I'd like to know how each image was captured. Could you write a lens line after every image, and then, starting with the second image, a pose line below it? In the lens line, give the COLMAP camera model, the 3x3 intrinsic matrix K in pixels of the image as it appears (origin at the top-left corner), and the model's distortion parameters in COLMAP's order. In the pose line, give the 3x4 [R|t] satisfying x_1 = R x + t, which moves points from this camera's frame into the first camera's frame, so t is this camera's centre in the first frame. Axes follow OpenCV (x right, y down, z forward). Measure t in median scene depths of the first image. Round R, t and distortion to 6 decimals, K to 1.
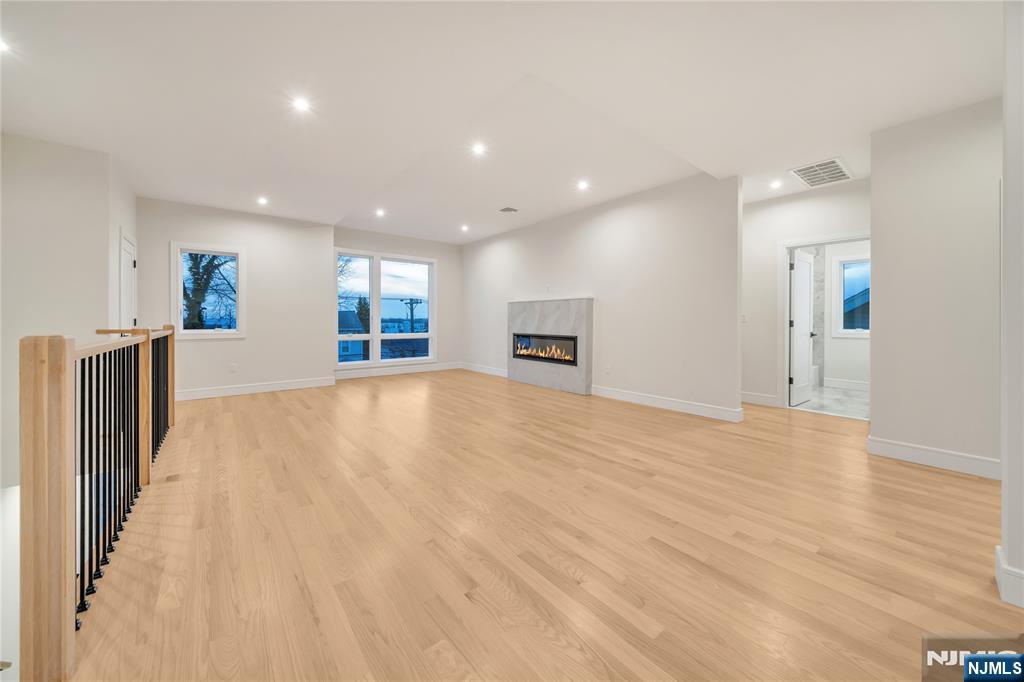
lens RADIAL K [[366.8, 0, 471.3], [0, 366.8, 330.9], [0, 0, 1]] dist [-0.000605, -0.000104]
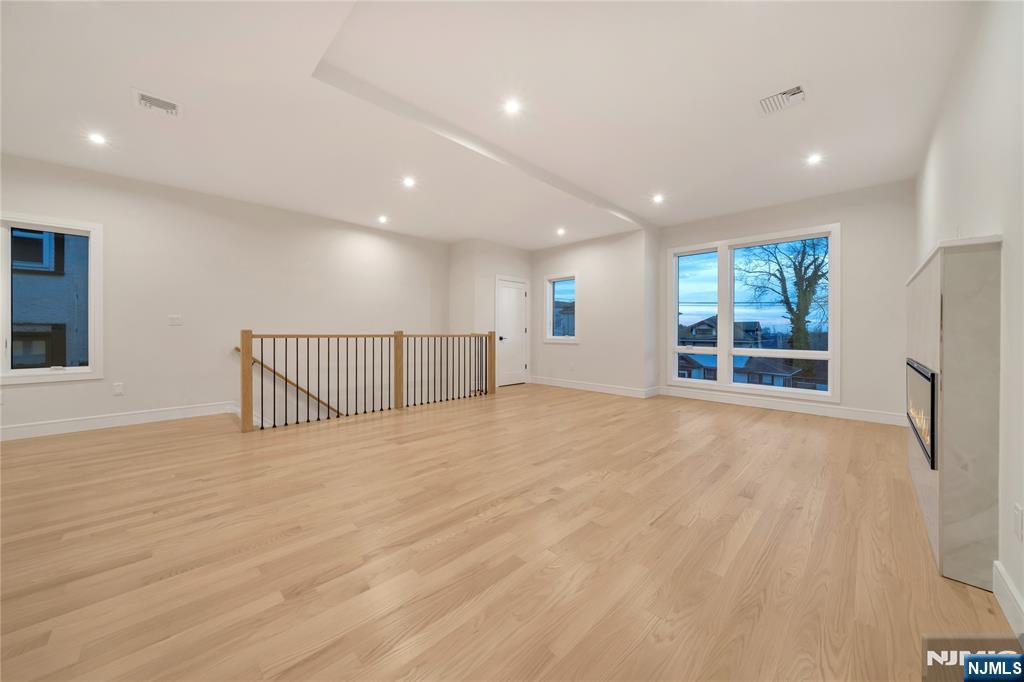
lens RADIAL K [[348.0, 0, 515.1], [0, 348.0, 330.6], [0, 0, 1]] dist [-0.000749, -0.000049]
pose [[0.172994, -0.005471, -0.984908, 0.405795], [-0.032842, 0.999396, -0.011320, -0.005600], [0.984375, 0.034305, 0.172710, 0.464951]]
